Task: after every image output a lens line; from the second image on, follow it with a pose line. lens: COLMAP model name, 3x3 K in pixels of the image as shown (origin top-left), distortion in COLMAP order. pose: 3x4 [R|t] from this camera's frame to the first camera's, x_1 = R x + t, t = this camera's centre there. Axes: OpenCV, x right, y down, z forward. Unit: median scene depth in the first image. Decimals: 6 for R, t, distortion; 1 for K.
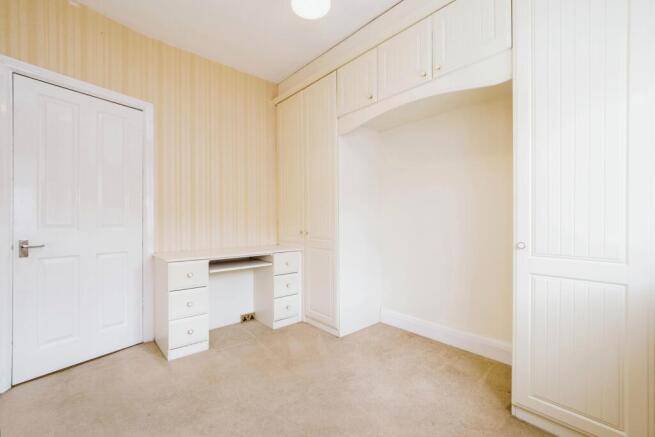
lens RADIAL K [[279.6, 0, 327.5], [0, 279.6, 218.5], [0, 0, 1]] dist [-0.013146, -0.000439]
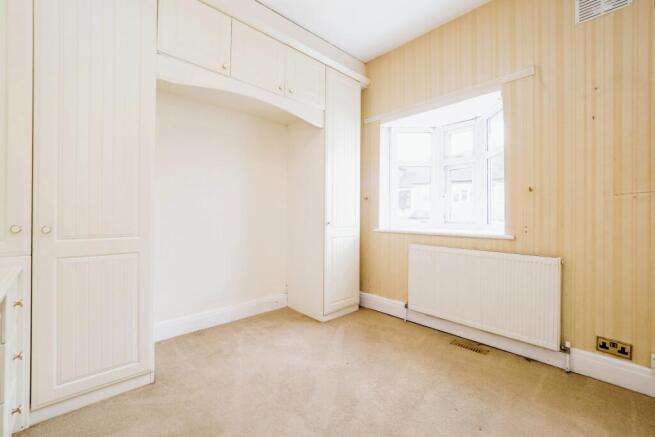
lens RADIAL K [[263.7, 0, 327.5], [0, 263.7, 218.5], [0, 0, 1]] dist [-0.000959, -0.000051]
pose [[-0.002570, -0.006440, 0.999976, -0.760810], [0.007272, 0.999953, 0.006459, 0.044601], [-0.999970, 0.007288, -0.002523, 0.758631]]
